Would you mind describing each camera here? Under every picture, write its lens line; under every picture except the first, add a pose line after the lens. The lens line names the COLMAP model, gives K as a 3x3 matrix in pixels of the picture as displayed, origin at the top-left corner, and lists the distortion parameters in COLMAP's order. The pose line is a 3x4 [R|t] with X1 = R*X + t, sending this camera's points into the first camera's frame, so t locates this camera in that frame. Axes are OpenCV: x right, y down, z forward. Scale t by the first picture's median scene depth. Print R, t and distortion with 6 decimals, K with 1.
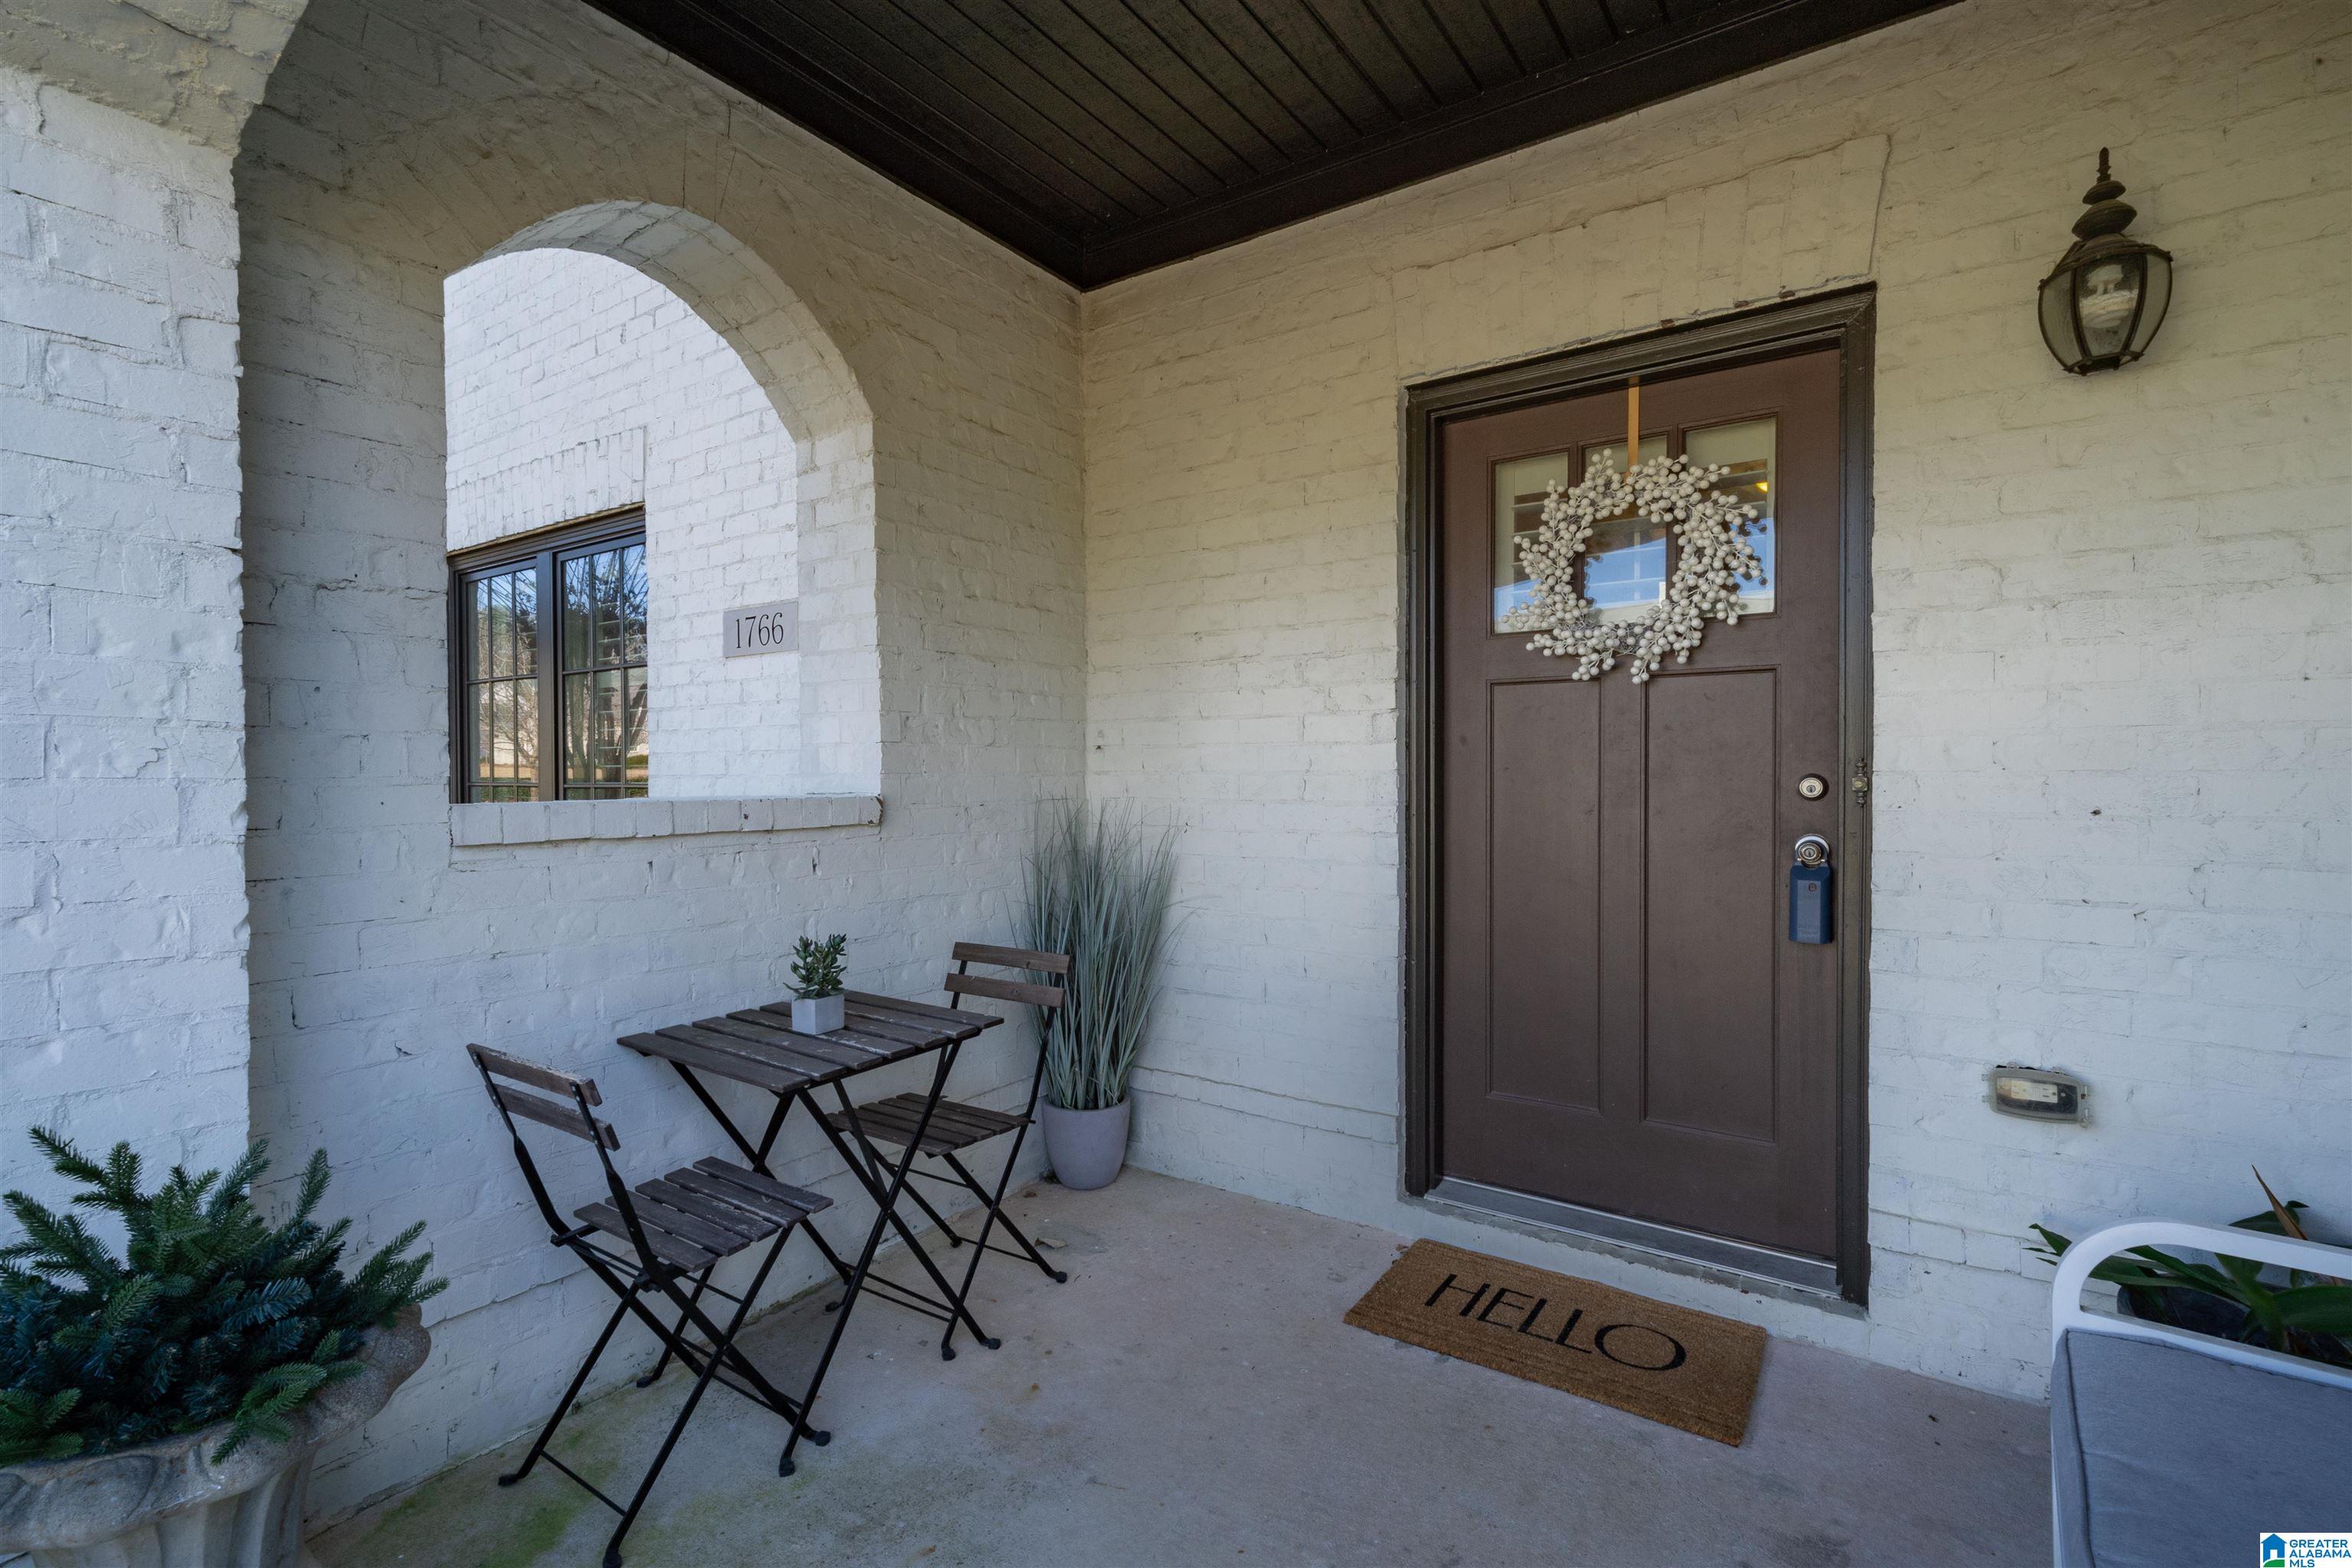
lens RADIAL K [[1085.2, 0, 1148.1], [0, 1085.2, 786.5], [0, 0, 1]] dist [0.009564, 0.000596]
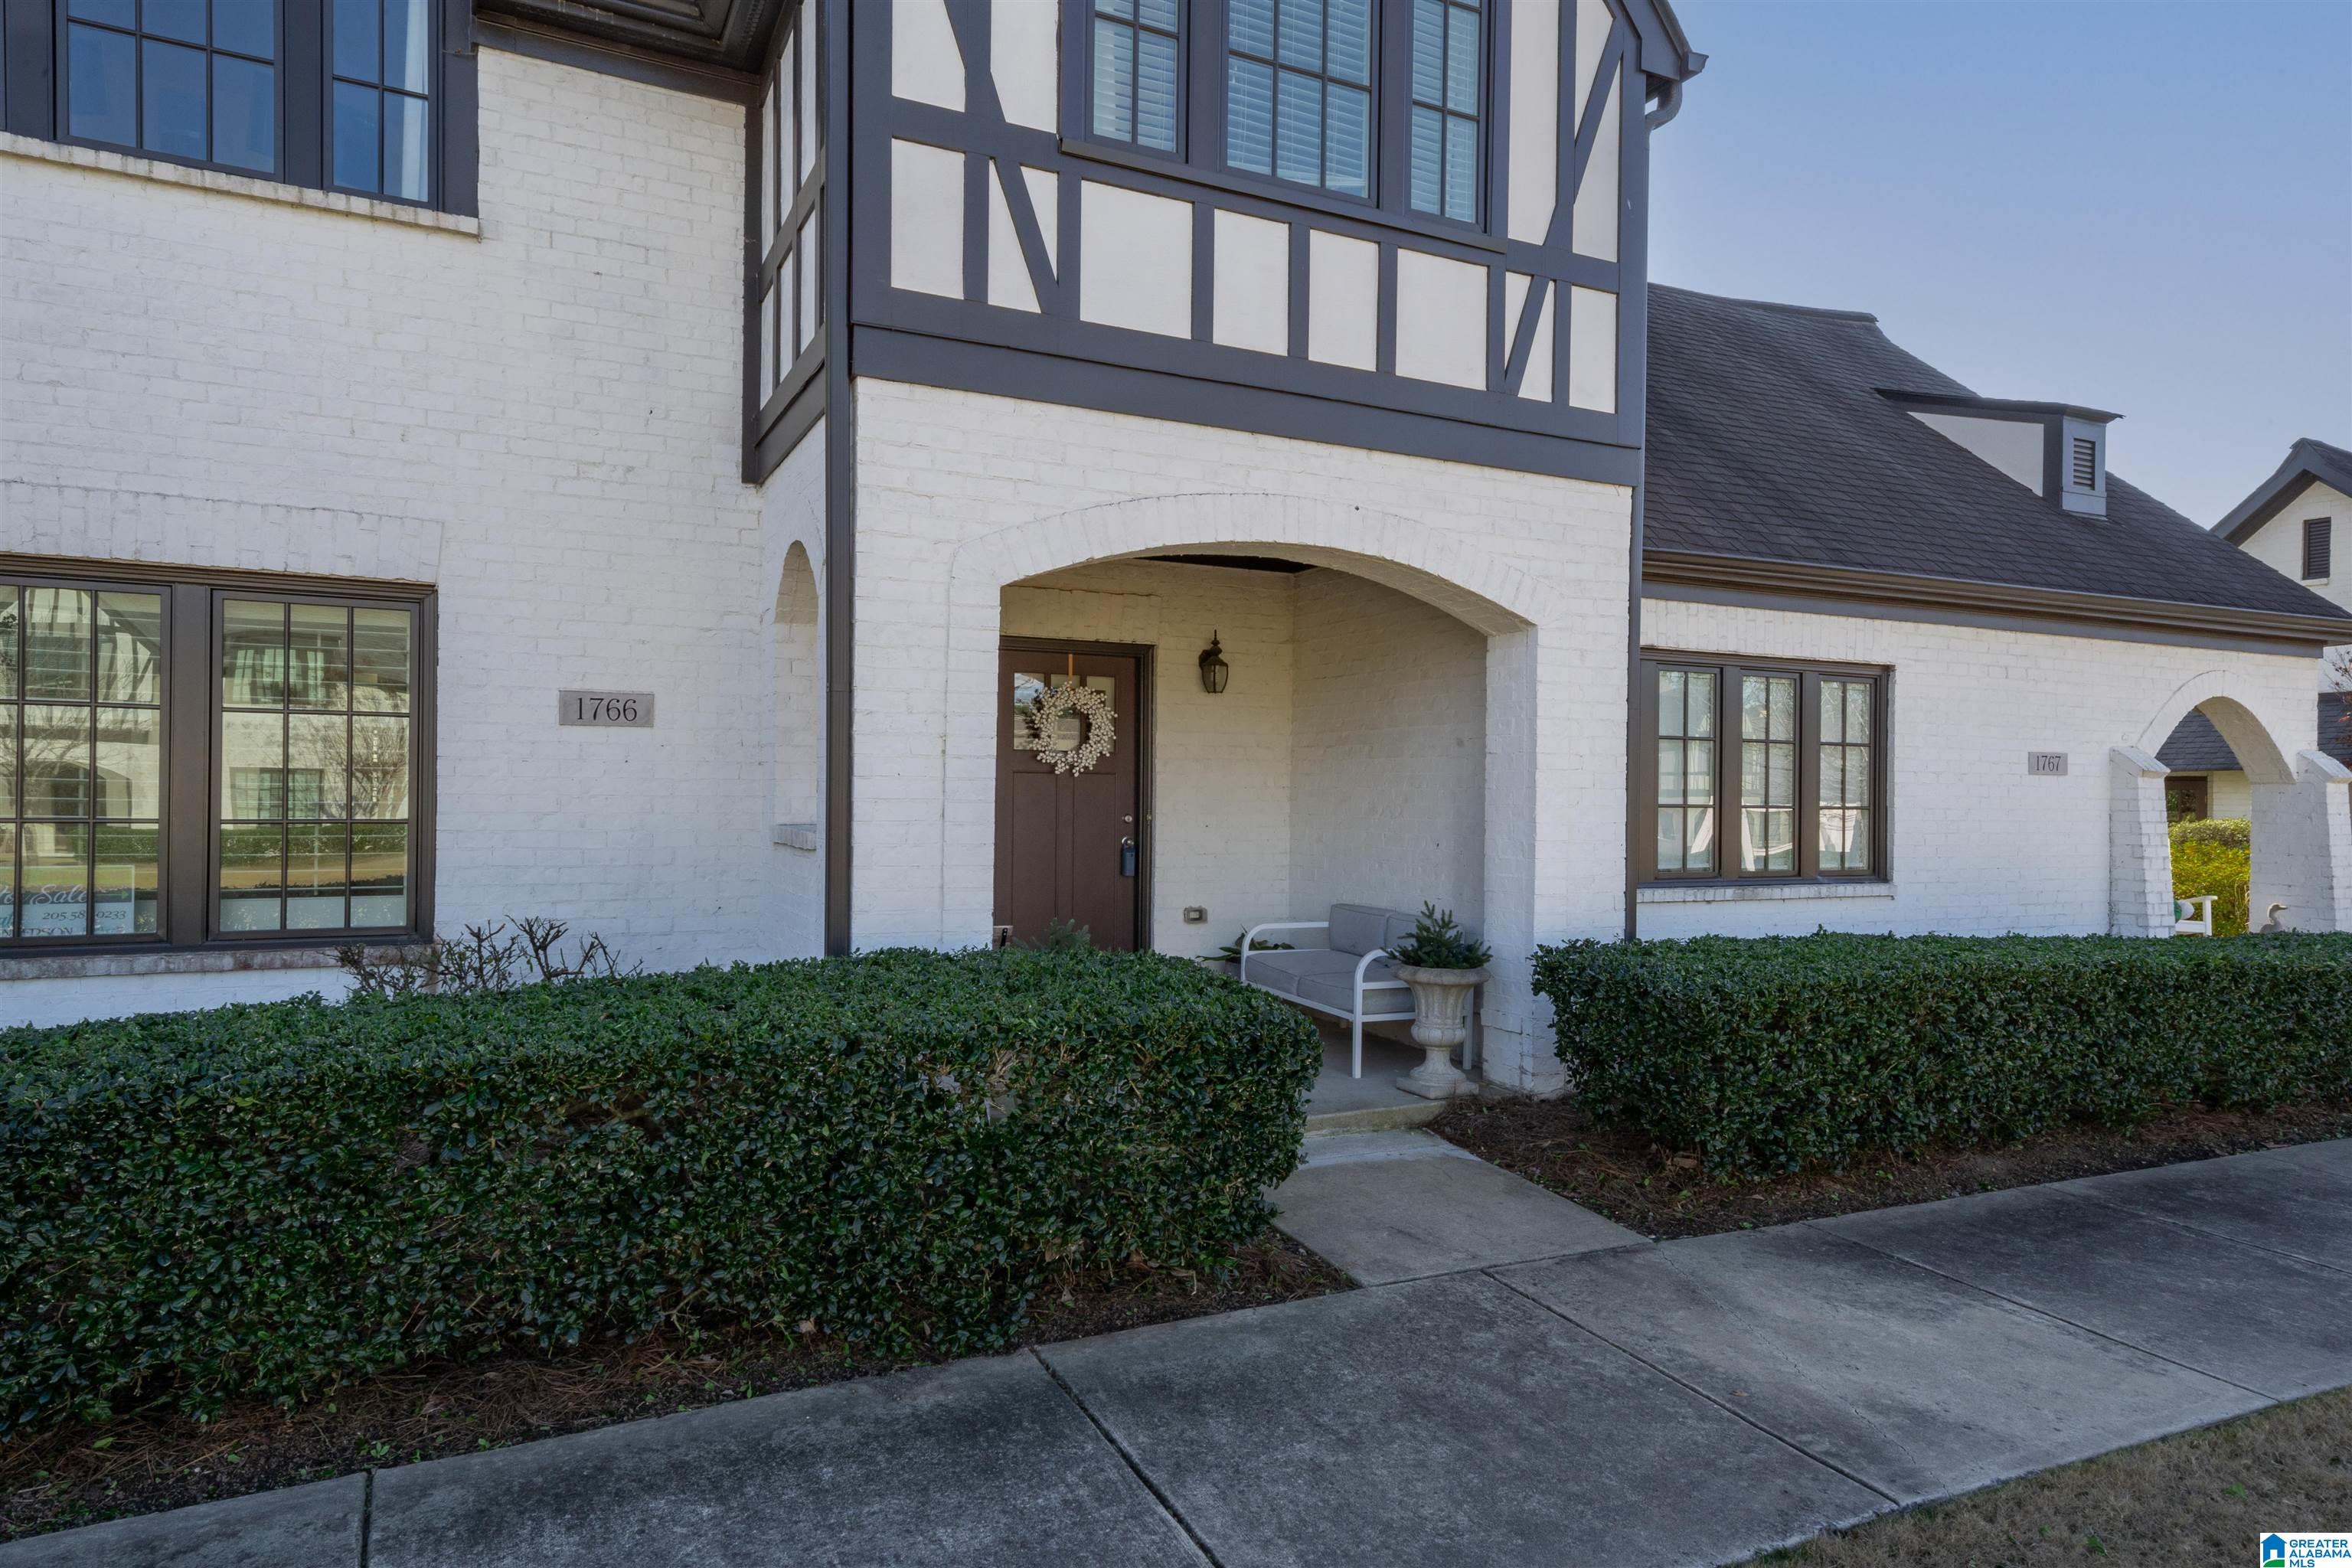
lens RADIAL K [[1381.6, 0, 1171.2], [0, 1381.6, 795.0], [0, 0, 1]] dist [0.005083, 0.001220]
pose [[0.473000, 0.008780, 0.881019, -2.203584], [-0.000362, 0.999952, -0.009771, -0.022702], [-0.881062, 0.004303, 0.472981, -0.668249]]
